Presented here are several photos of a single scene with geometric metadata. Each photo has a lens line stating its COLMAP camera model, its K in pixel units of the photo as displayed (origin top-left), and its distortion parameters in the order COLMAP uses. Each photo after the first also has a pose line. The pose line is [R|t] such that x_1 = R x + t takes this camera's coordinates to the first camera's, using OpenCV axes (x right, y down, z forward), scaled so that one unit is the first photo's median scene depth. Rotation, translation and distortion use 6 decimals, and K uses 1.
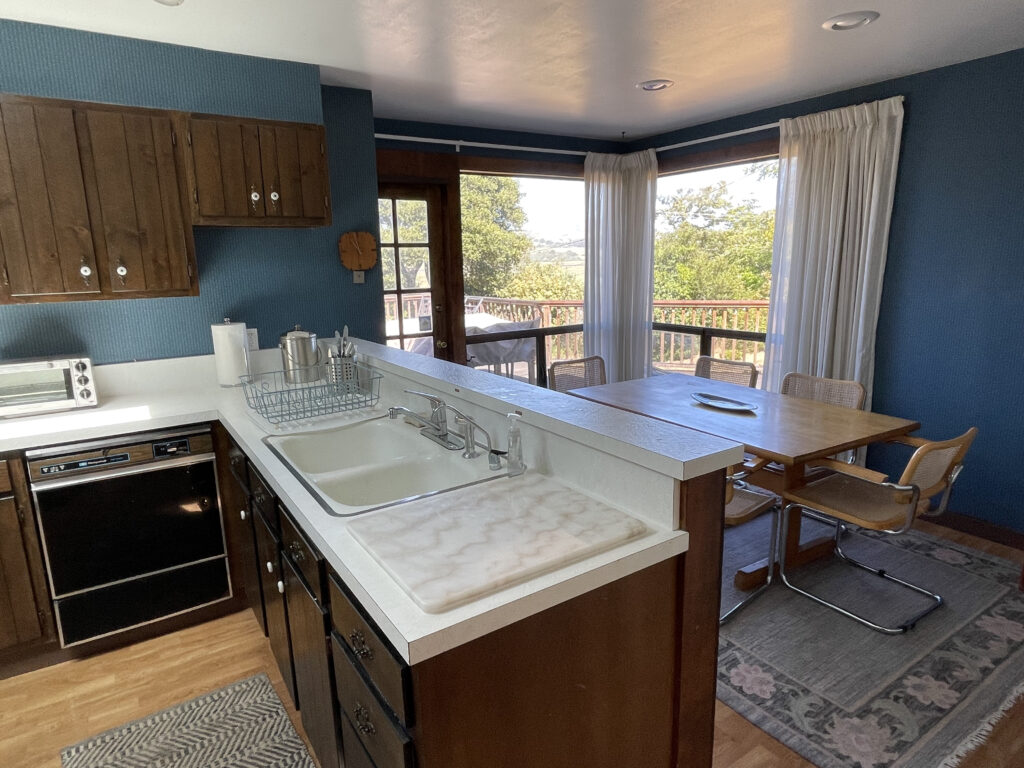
lens RADIAL K [[610.8, 0, 510.1], [0, 610.8, 384.9], [0, 0, 1]] dist [-0.000207, 0.000817]
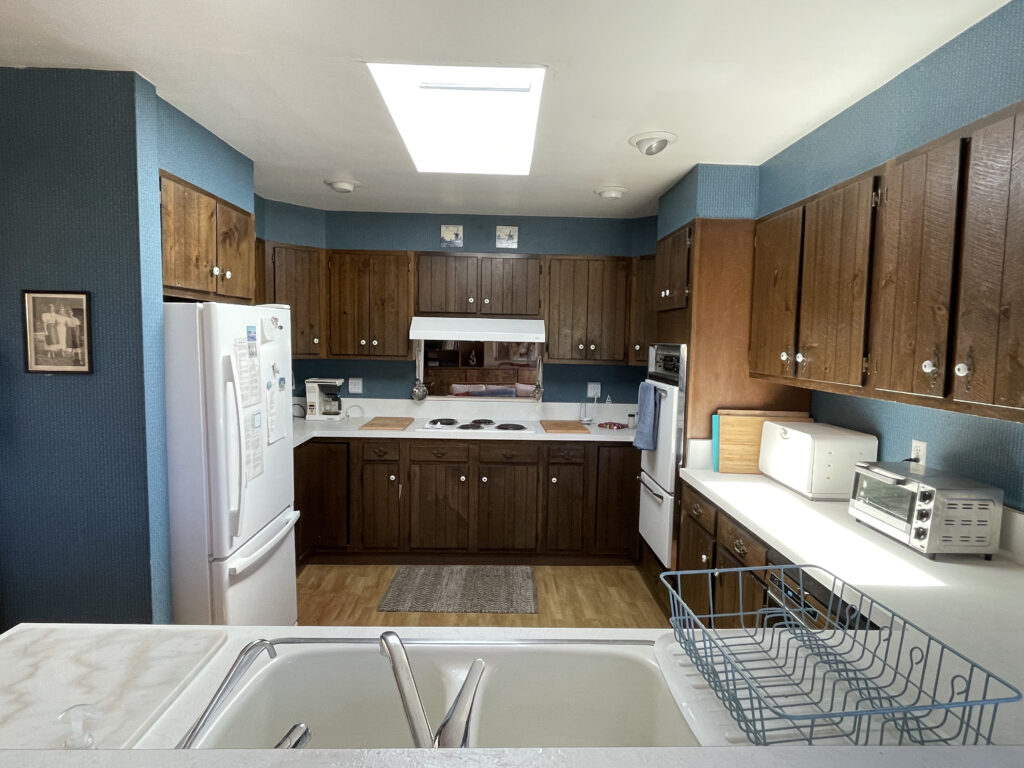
lens RADIAL K [[572.0, 0, 512.0], [0, 572.0, 384.4], [0, 0, 1]] dist [-0.000182, -0.000043]
pose [[-0.521718, 0.080496, -0.849312, 0.073737], [-0.181124, 0.962392, 0.202475, -0.134066], [0.833669, 0.259466, -0.487518, 0.582905]]
